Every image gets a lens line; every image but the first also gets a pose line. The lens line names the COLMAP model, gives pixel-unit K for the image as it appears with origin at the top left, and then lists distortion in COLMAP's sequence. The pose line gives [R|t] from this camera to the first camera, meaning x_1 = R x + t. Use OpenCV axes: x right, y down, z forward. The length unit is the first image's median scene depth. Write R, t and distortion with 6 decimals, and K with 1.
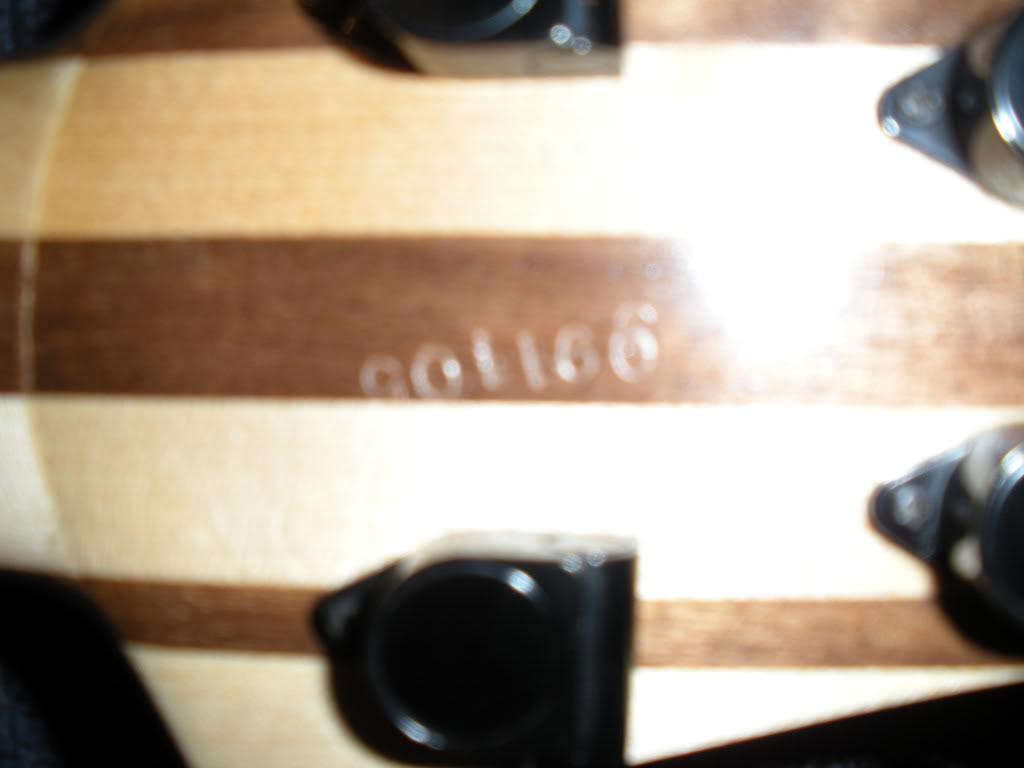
lens RADIAL K [[1157.3, 0, 512.0], [0, 1157.3, 384.0], [0, 0, 1]] dist [-0.313232, 0.606378]
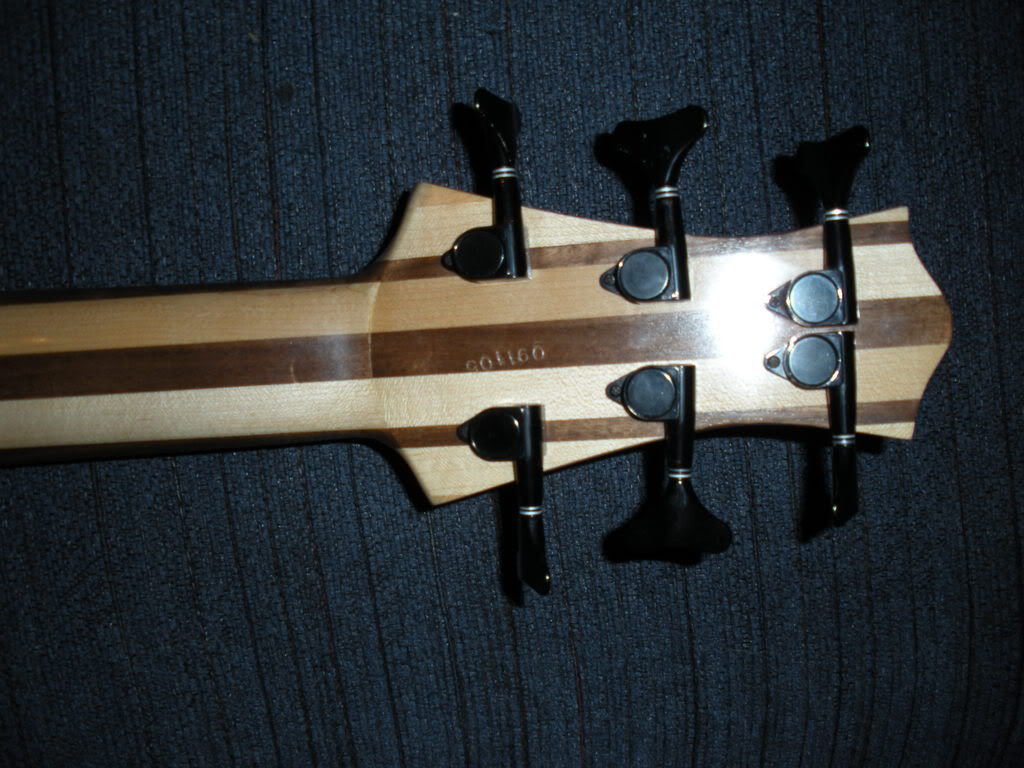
lens RADIAL K [[1157.3, 0, 512.0], [0, 1157.3, 384.0], [0, 0, 1]] dist [-0.313232, 0.606378]
pose [[0.988334, -0.078703, 0.130392, -0.472137], [0.066281, 0.993074, 0.097012, -0.297119], [-0.137124, -0.087238, 0.986705, -2.677064]]
